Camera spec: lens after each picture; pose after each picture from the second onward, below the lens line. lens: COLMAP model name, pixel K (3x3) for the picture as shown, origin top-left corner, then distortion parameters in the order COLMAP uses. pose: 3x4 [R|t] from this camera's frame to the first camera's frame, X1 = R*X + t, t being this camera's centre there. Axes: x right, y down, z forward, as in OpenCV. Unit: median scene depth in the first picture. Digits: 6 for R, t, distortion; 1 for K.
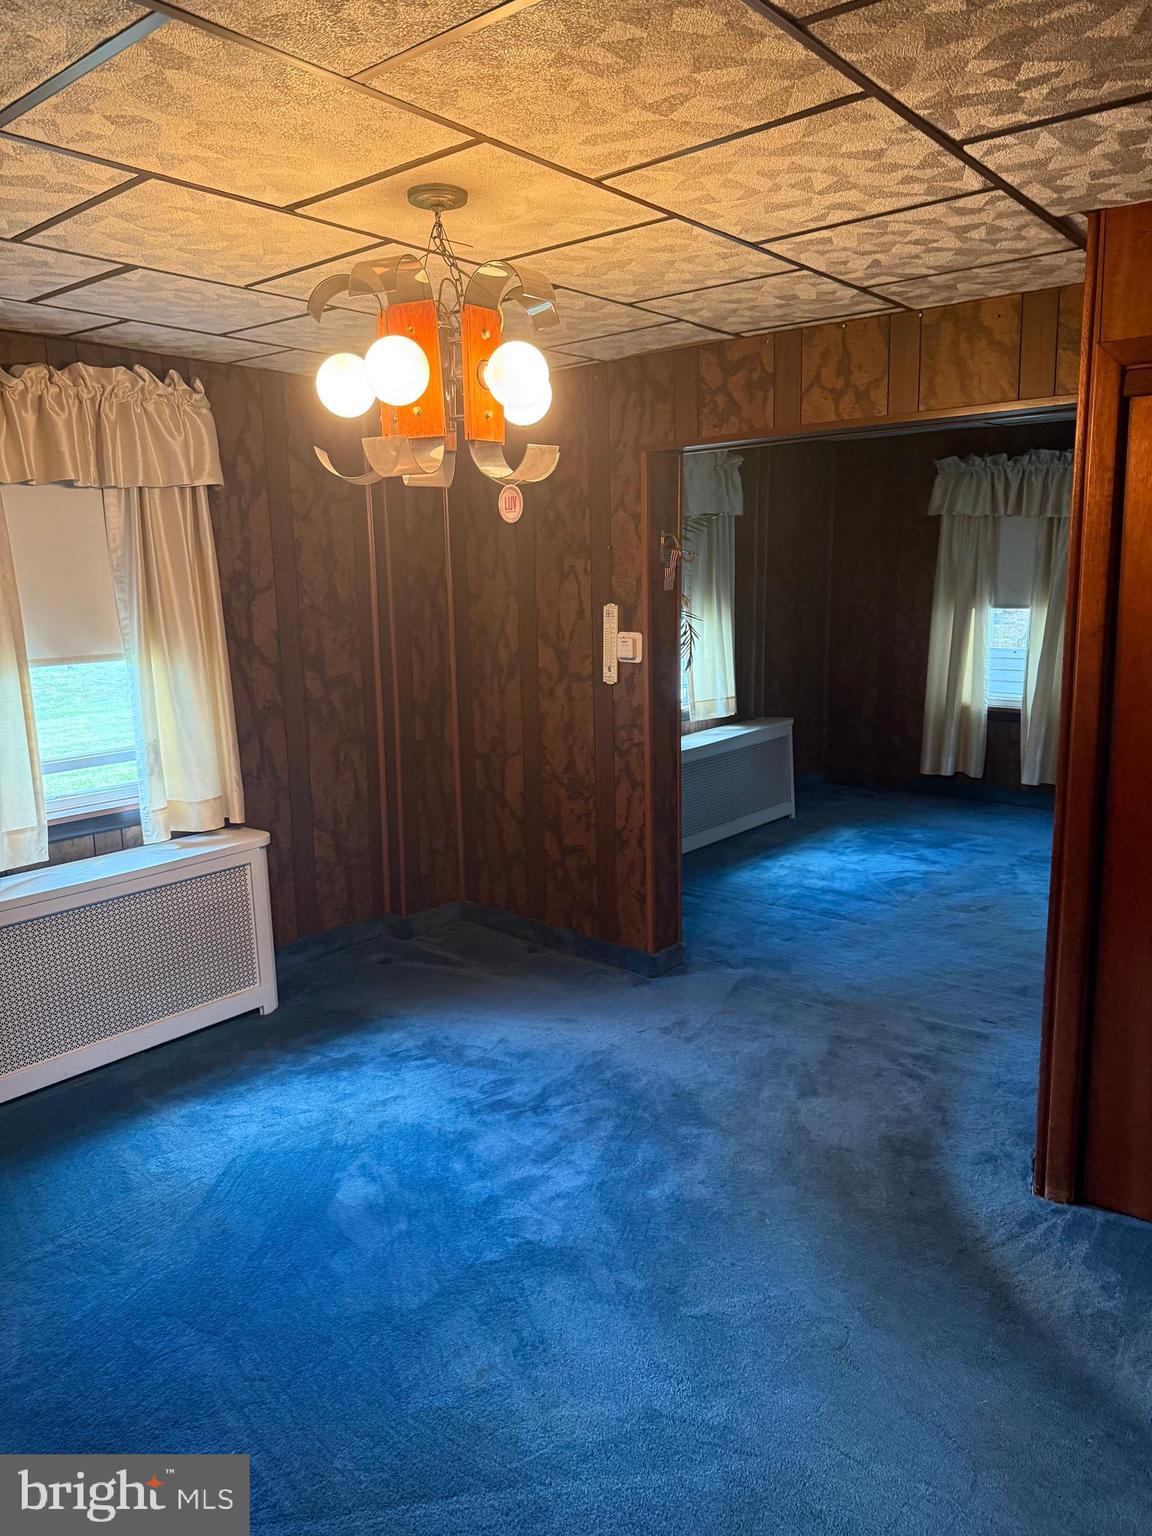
lens RADIAL K [[1083.6, 0, 549.3], [0, 1083.6, 766.9], [0, 0, 1]] dist [0.107940, -0.152401]
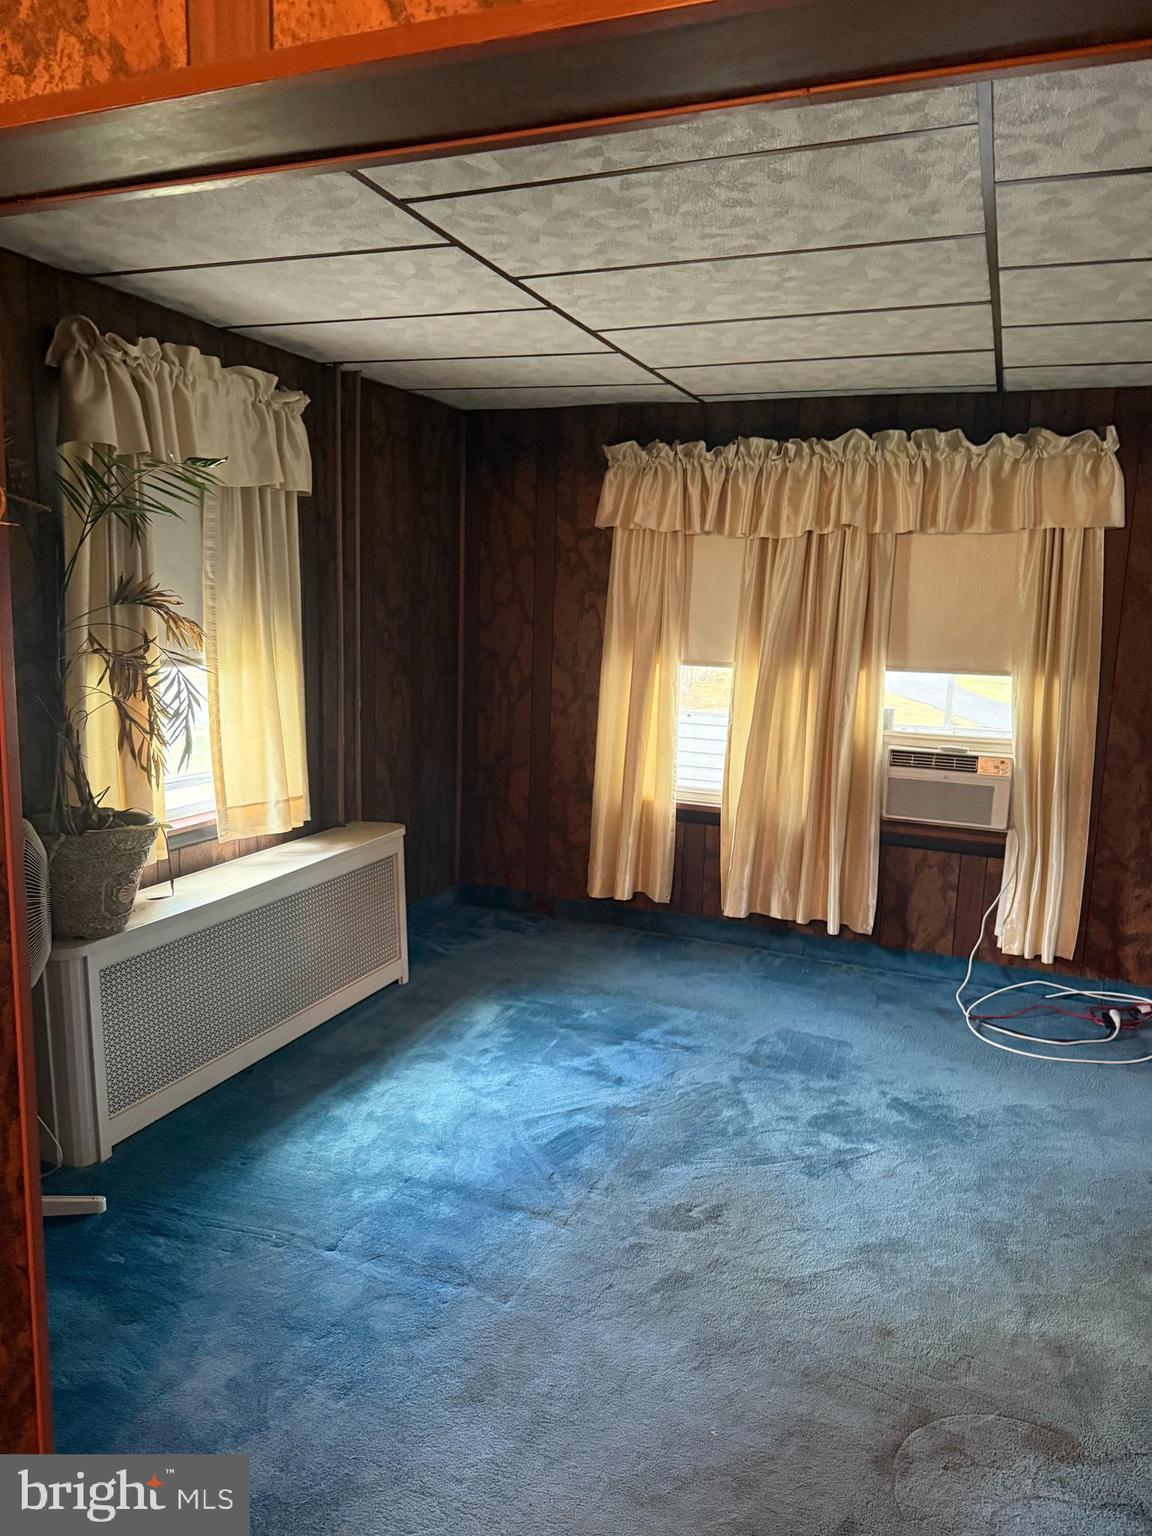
lens RADIAL K [[1083.6, 0, 549.3], [0, 1083.6, 766.9], [0, 0, 1]] dist [0.107940, -0.152401]
pose [[0.951881, 0.003249, 0.306449, 0.120807], [0.005759, 0.999578, -0.028487, -0.066228], [-0.306412, 0.028881, 0.951461, 0.406476]]
